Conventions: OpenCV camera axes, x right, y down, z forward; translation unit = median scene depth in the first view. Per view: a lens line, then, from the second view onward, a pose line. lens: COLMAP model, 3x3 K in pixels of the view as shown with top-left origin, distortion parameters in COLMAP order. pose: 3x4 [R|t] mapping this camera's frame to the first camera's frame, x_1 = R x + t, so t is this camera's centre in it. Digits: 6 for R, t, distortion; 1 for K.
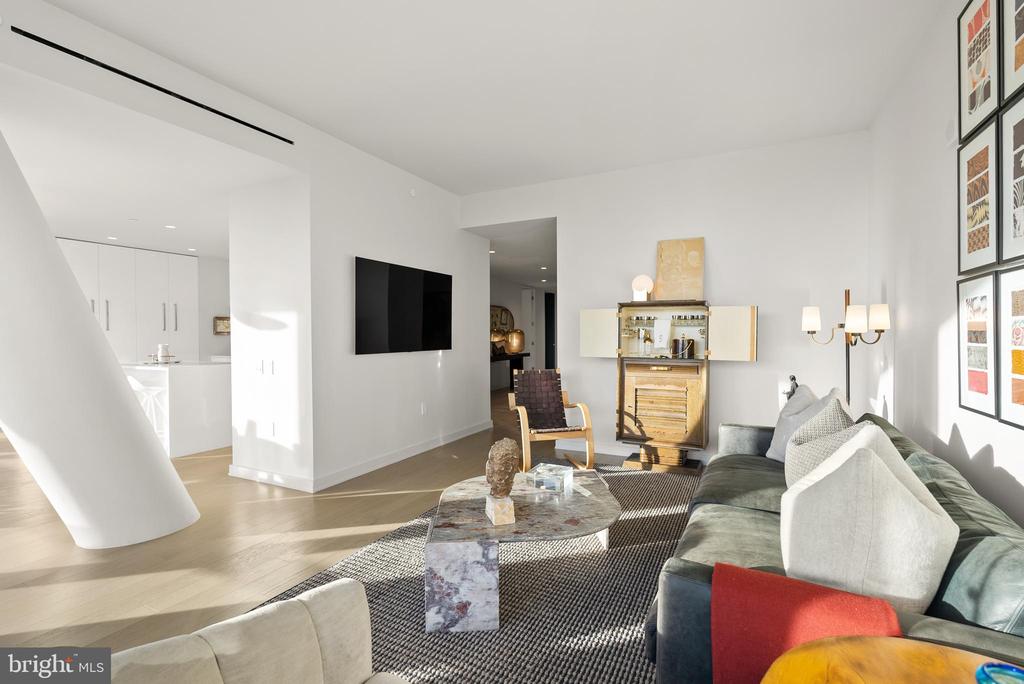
lens RADIAL K [[465.4, 0, 515.5], [0, 465.4, 332.8], [0, 0, 1]] dist [-0.001126, 0.000001]
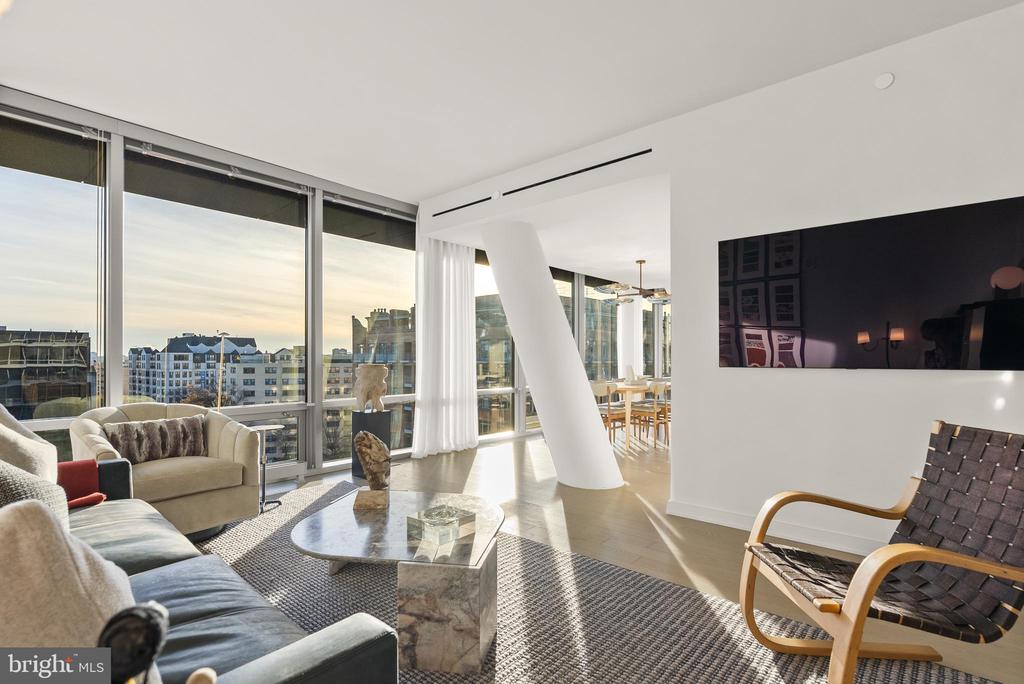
lens RADIAL K [[499.4, 0, 517.9], [0, 499.4, 361.0], [0, 0, 1]] dist [0.012858, -0.000102]
pose [[-0.247438, -0.004432, -0.968894, 0.595498], [-0.007180, 0.999970, -0.002740, 0.045454], [0.968877, 0.006279, -0.247462, 0.943622]]
